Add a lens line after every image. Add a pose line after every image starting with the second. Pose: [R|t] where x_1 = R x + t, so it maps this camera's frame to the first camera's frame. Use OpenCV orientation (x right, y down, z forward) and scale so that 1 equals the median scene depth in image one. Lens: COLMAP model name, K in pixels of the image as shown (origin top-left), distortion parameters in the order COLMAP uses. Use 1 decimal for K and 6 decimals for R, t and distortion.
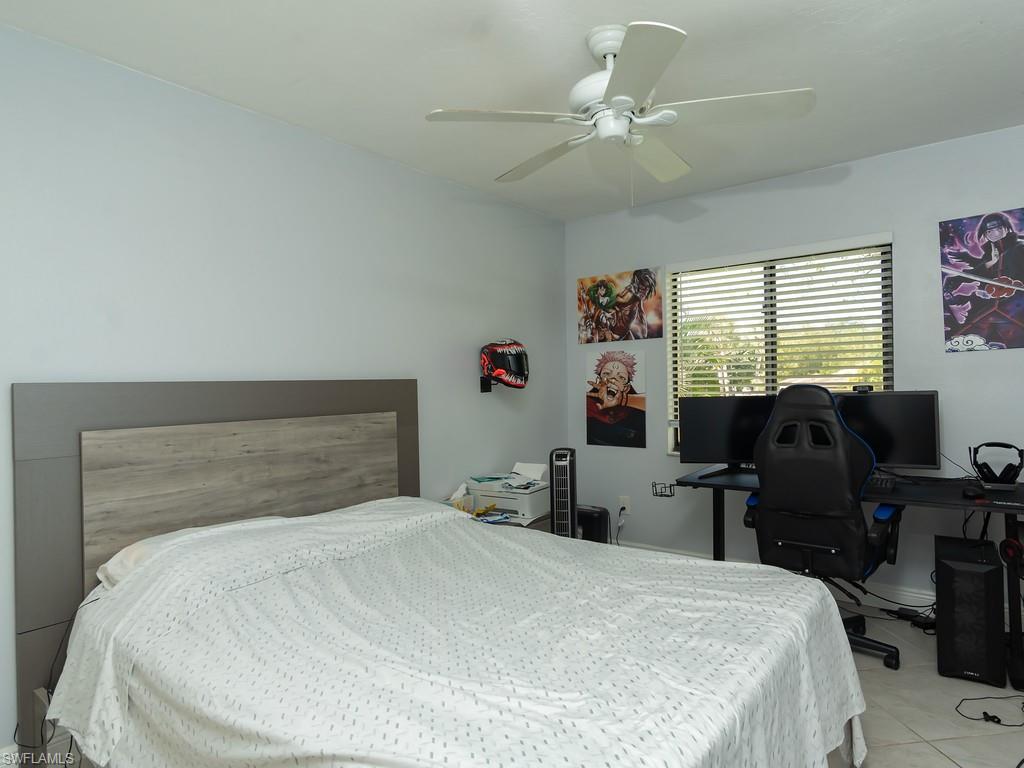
lens RADIAL K [[609.0, 0, 512.0], [0, 609.0, 384.0], [0, 0, 1]] dist [-0.006508, -0.000856]
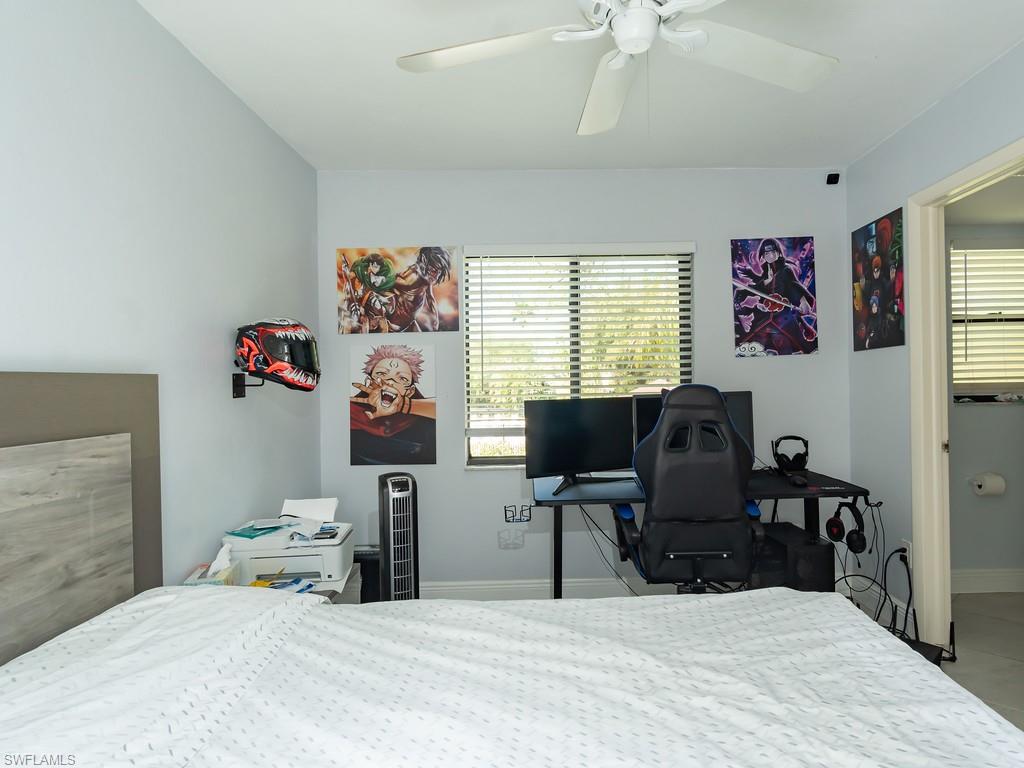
lens RADIAL K [[609.0, 0, 512.0], [0, 609.0, 384.0], [0, 0, 1]] dist [-0.006508, -0.000856]
pose [[0.762854, 0.006733, 0.646535, -0.244430], [0.002597, 0.999906, -0.013478, 0.008555], [-0.646565, 0.011961, 0.762765, 0.317028]]
